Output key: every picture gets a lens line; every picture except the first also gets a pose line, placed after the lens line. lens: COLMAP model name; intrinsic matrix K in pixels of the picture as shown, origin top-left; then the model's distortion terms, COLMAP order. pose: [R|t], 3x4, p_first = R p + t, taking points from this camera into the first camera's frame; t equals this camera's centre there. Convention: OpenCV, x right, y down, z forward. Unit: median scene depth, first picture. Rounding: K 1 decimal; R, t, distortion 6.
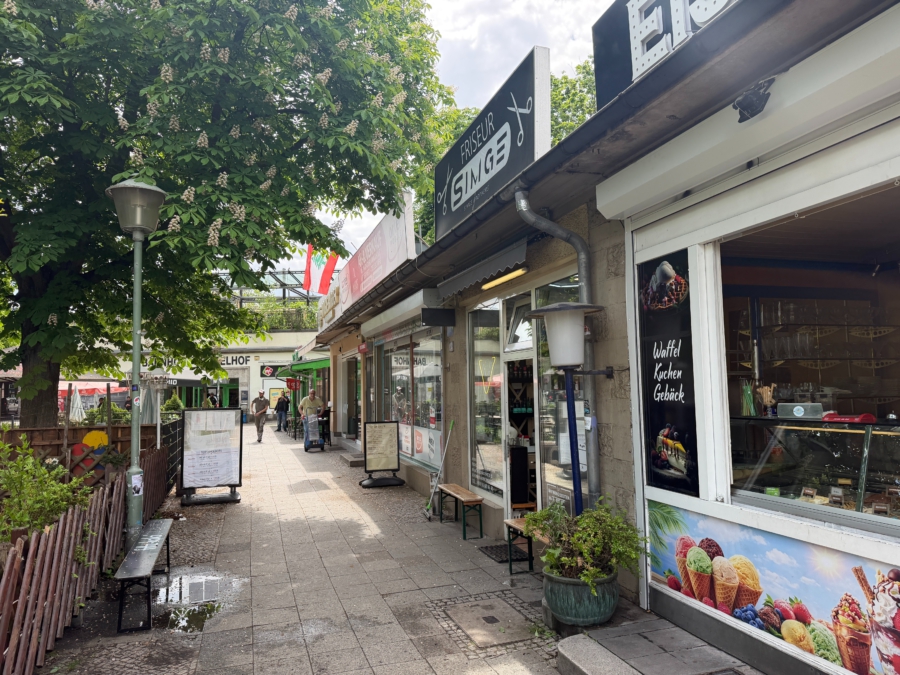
lens RADIAL K [[638.0, 0, 445.0], [0, 638.0, 340.6], [0, 0, 1]] dist [0.023664, -0.024774]
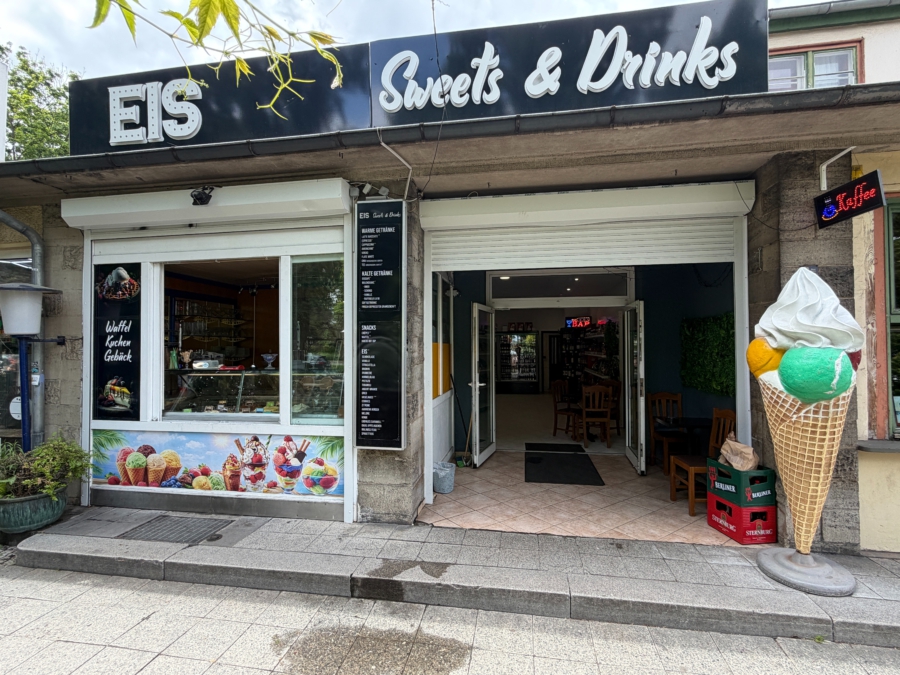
lens RADIAL K [[638.0, 0, 447.6], [0, 638.0, 338.0], [0, 0, 1]] dist [0.023664, -0.024774]
pose [[0.506642, 0.022432, 0.861865, -0.579223], [-0.068158, 0.997575, 0.014102, -0.034398], [-0.859458, -0.065888, 0.506942, -0.441520]]
